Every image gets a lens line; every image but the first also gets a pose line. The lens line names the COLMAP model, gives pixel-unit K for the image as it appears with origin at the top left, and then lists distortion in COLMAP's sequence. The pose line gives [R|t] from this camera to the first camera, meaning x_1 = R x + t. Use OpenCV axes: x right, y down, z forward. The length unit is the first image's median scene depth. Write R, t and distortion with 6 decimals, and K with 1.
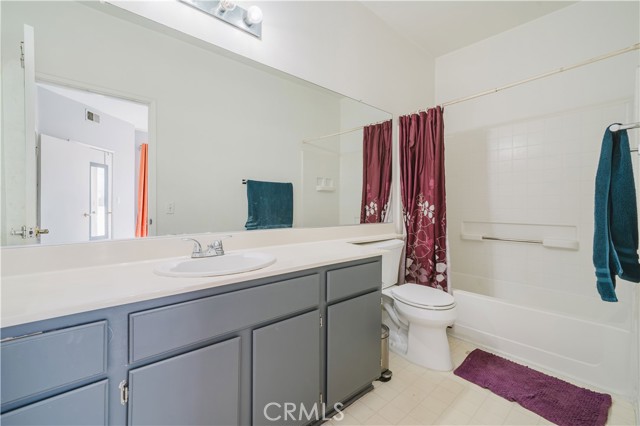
lens RADIAL K [[269.6, 0, 319.3], [0, 269.6, 207.3], [0, 0, 1]] dist [0.002591, 0.000333]
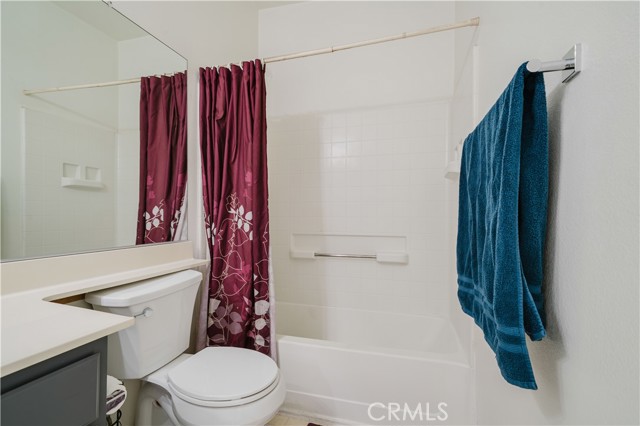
lens RADIAL K [[312.4, 0, 320.0], [0, 312.4, 213.0], [0, 0, 1]] dist [0.029602, 0.000072]
pose [[0.842473, 0.003262, 0.538729, 0.150529], [0.001111, 0.999969, -0.007794, 0.000714], [-0.538738, 0.007165, 0.842443, 0.265630]]
